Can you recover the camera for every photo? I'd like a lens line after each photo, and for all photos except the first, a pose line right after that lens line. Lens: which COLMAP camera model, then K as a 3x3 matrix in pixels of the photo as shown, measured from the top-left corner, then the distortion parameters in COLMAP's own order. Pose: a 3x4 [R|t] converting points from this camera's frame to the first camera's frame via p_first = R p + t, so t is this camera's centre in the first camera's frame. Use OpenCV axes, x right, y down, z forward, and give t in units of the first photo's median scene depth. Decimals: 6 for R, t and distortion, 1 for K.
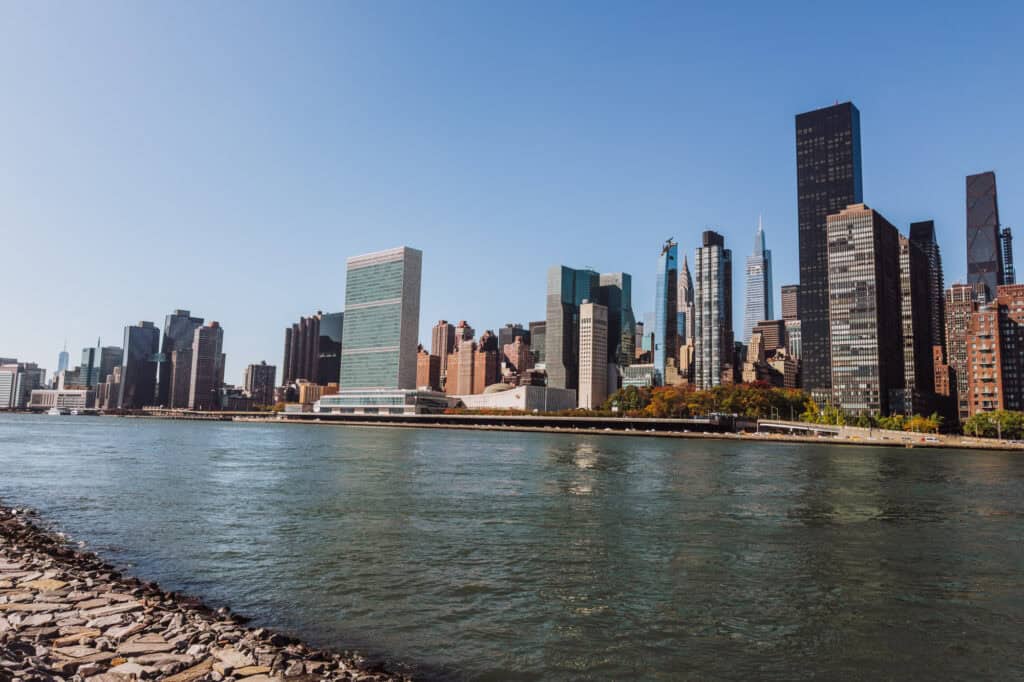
lens RADIAL K [[712.9, 0, 512.0], [0, 712.9, 341.0], [0, 0, 1]] dist [0.000186, -0.000358]
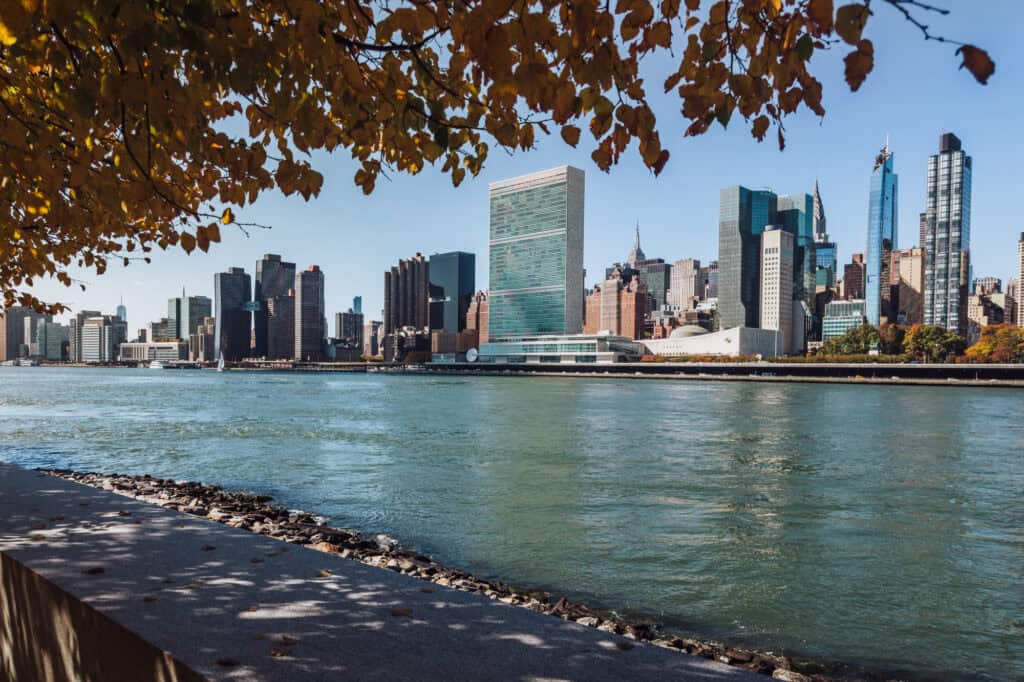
lens RADIAL K [[706.1, 0, 512.1], [0, 706.1, 393.4], [0, 0, 1]] dist [0.004562, -0.005291]
pose [[0.998692, -0.013180, -0.049403, -0.166103], [0.020354, 0.988829, 0.147656, 0.009081], [0.046905, -0.148468, 0.987804, 0.119218]]
